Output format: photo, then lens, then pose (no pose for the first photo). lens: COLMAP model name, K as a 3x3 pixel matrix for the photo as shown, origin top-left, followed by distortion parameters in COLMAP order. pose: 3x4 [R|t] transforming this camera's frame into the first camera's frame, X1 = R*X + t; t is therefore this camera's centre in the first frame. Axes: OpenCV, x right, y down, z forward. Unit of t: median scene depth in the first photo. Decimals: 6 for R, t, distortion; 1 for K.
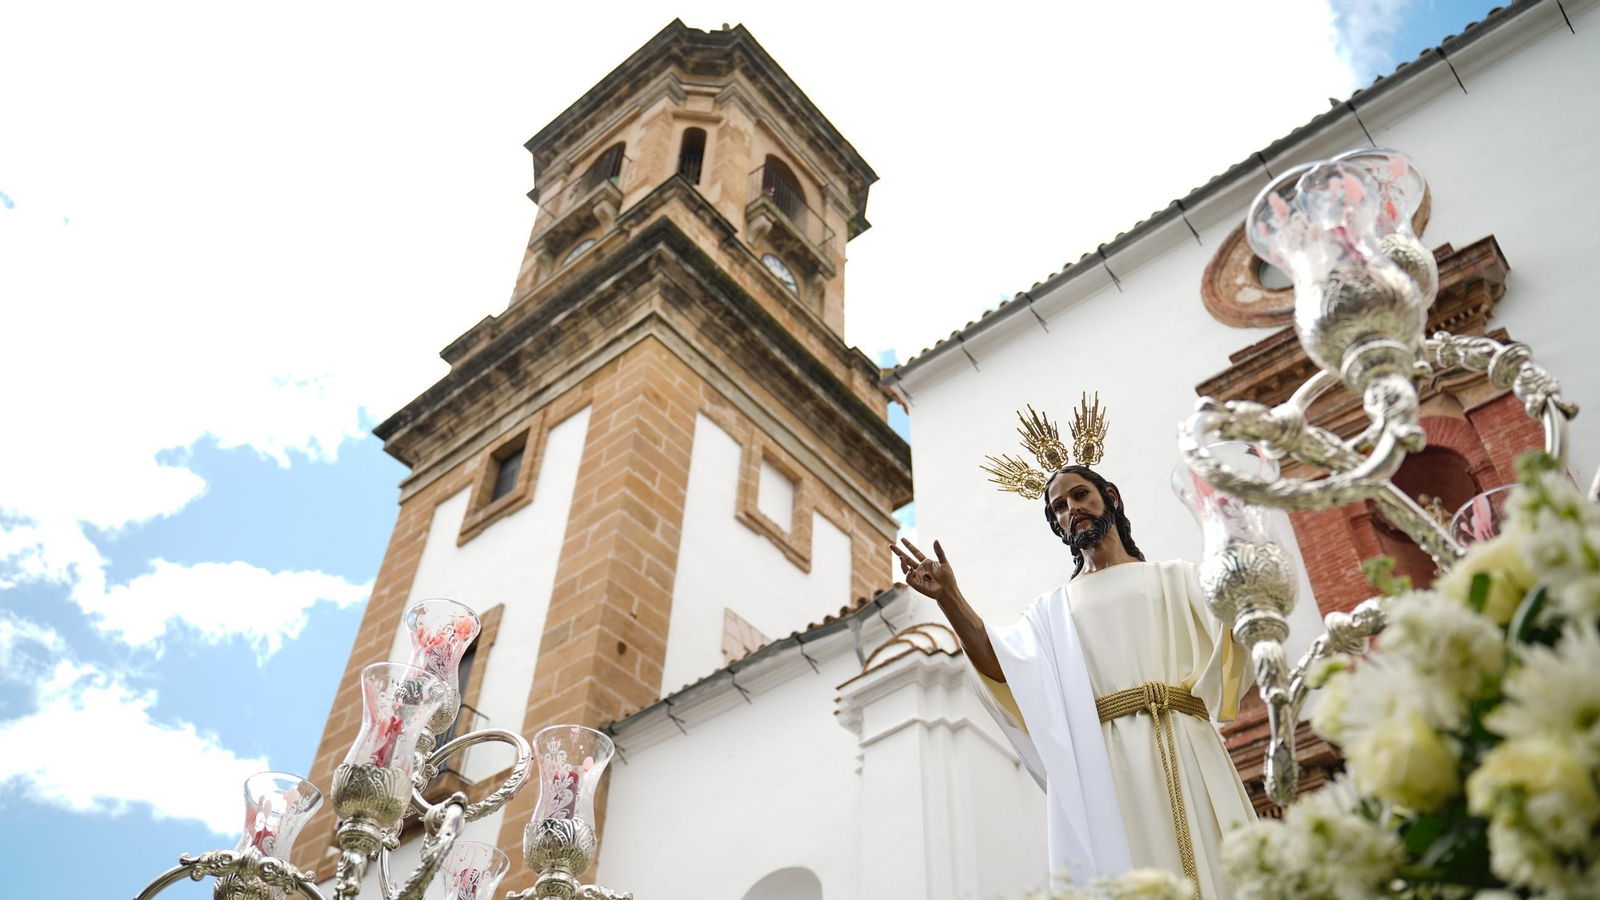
lens RADIAL K [[1263.9, 0, 800.0], [0, 1263.9, 450.0], [0, 0, 1]] dist [-0.004065, -0.002116]
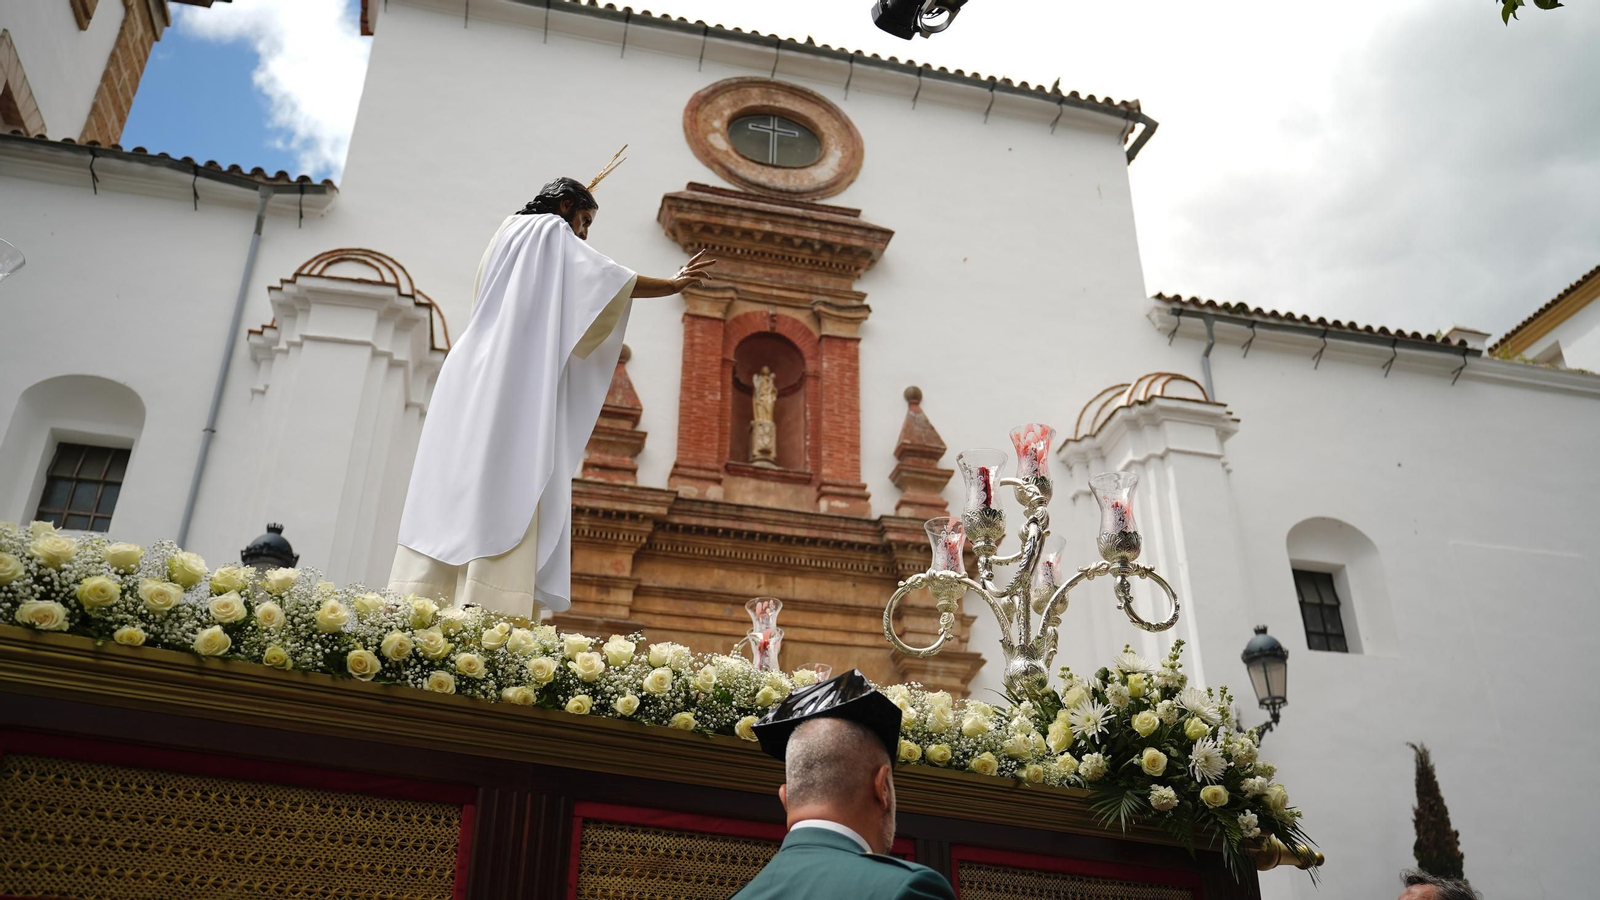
lens RADIAL K [[1263.9, 0, 800.0], [0, 1263.9, 450.0], [0, 0, 1]] dist [-0.004065, -0.002116]
pose [[0.589126, 0.363510, 0.721658, -0.445088], [-0.569103, 0.820670, 0.051204, 0.017847], [-0.573631, -0.440863, 0.690353, -0.025651]]
